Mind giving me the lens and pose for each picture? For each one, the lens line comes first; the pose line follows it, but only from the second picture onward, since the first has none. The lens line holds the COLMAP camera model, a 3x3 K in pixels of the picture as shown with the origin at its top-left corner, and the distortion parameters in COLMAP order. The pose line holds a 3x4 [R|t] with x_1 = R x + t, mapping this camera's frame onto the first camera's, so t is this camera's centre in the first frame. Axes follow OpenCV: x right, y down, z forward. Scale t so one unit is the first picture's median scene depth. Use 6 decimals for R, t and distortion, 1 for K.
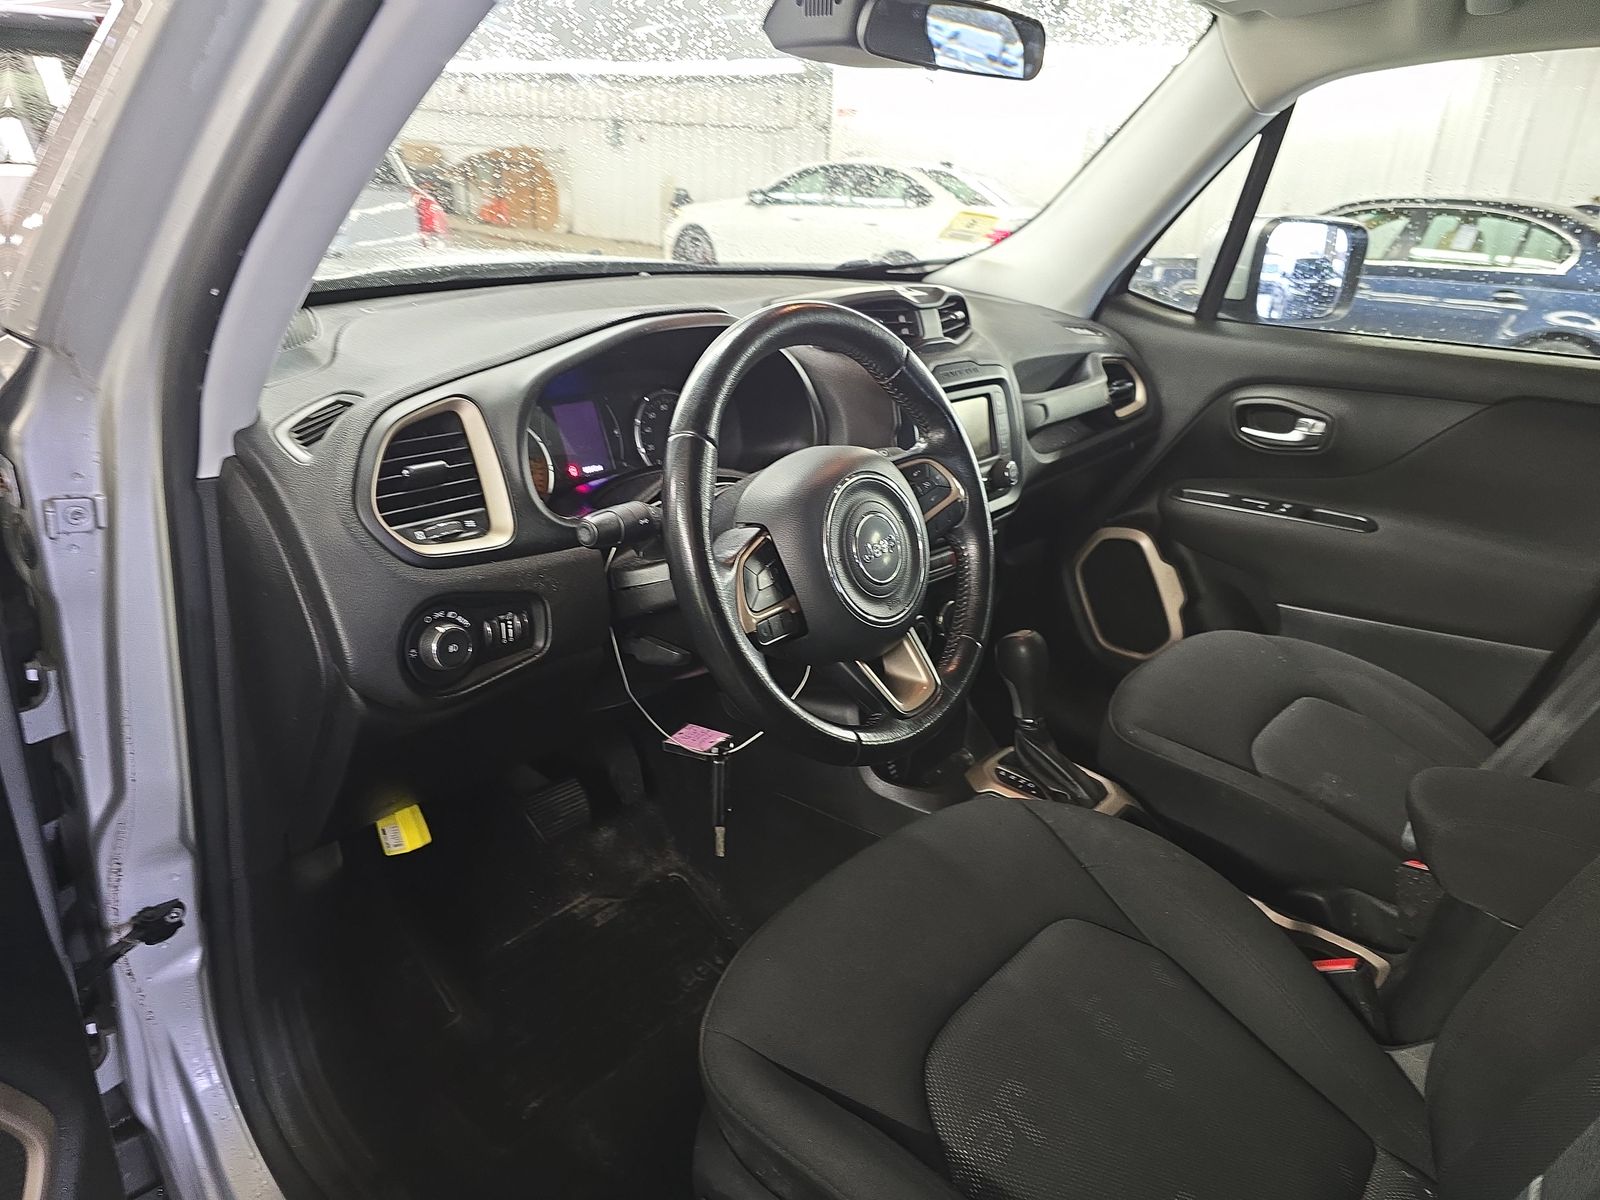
lens RADIAL K [[1059.4, 0, 811.1], [0, 1059.4, 596.5], [0, 0, 1]] dist [0.061092, -0.045614]
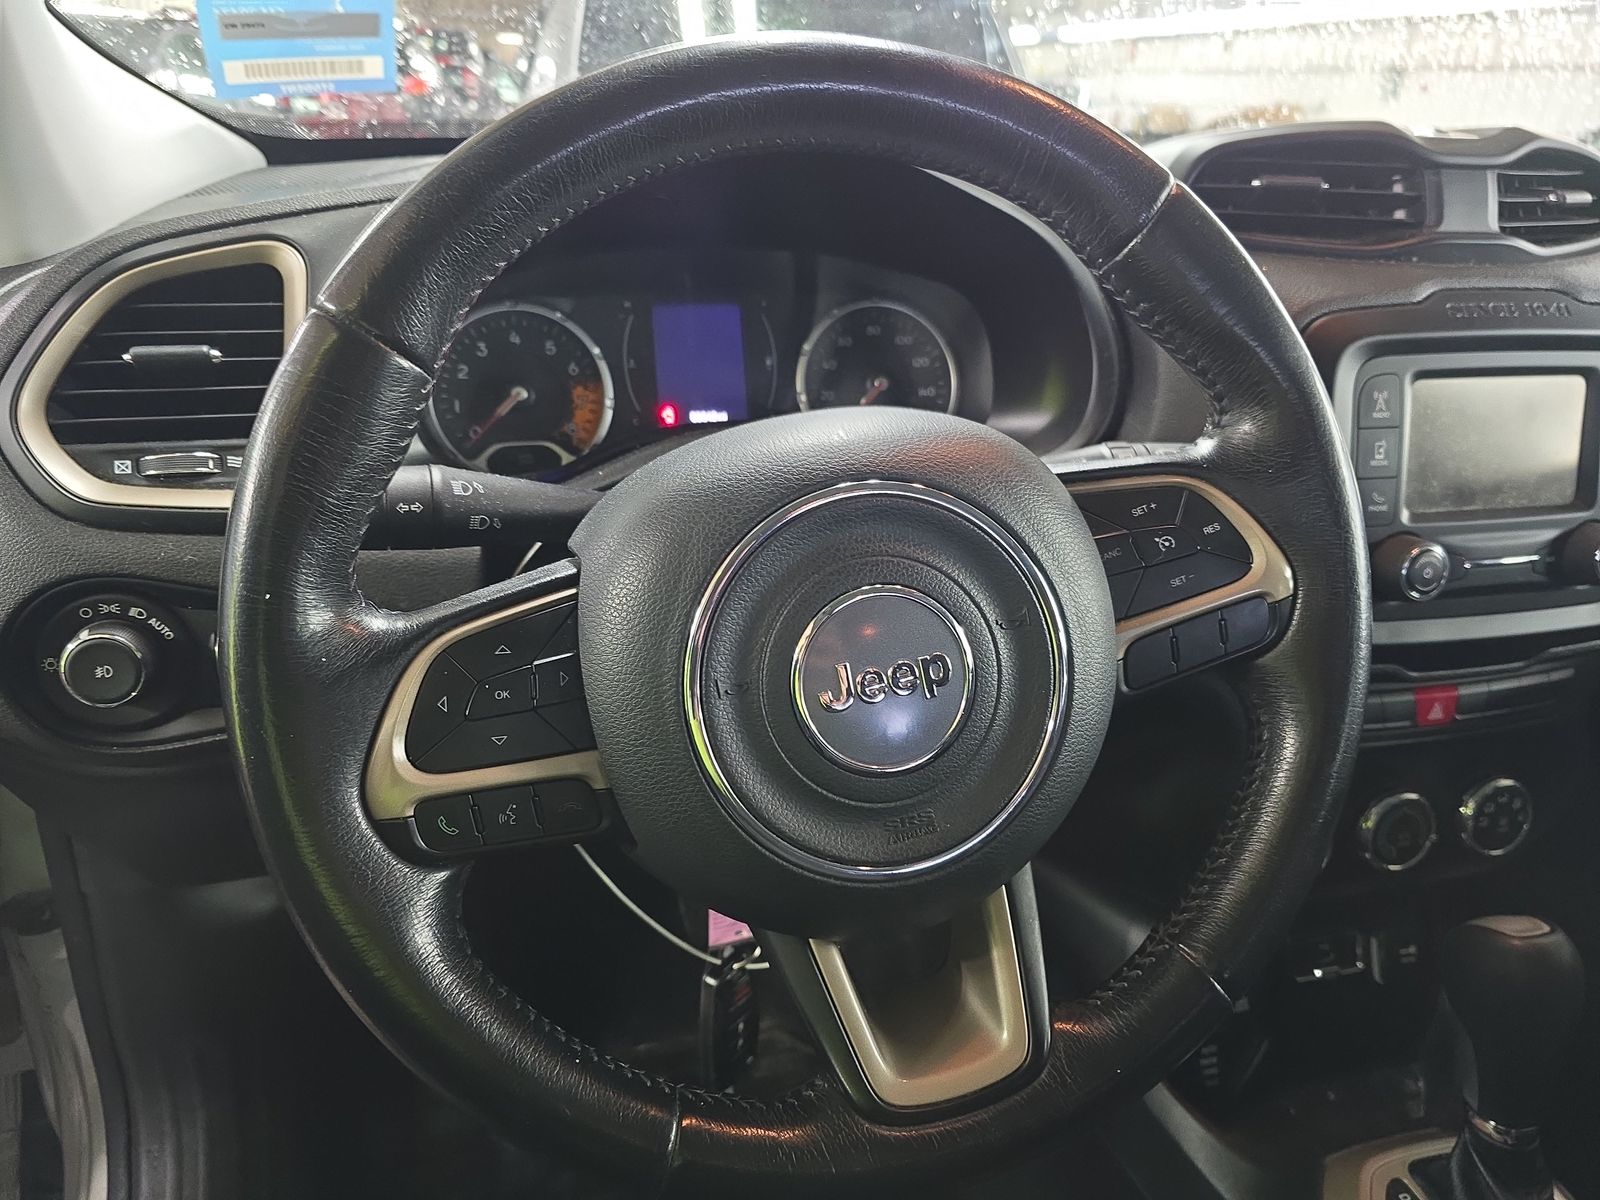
lens RADIAL K [[1075.8, 0, 853.6], [0, 1075.8, 597.9], [0, 0, 1]] dist [0.000789, -0.002195]
pose [[0.811387, 0.210554, -0.545269, 0.231153], [-0.201245, 0.976463, 0.077596, -0.090630], [0.548773, 0.046773, 0.834662, 0.588228]]
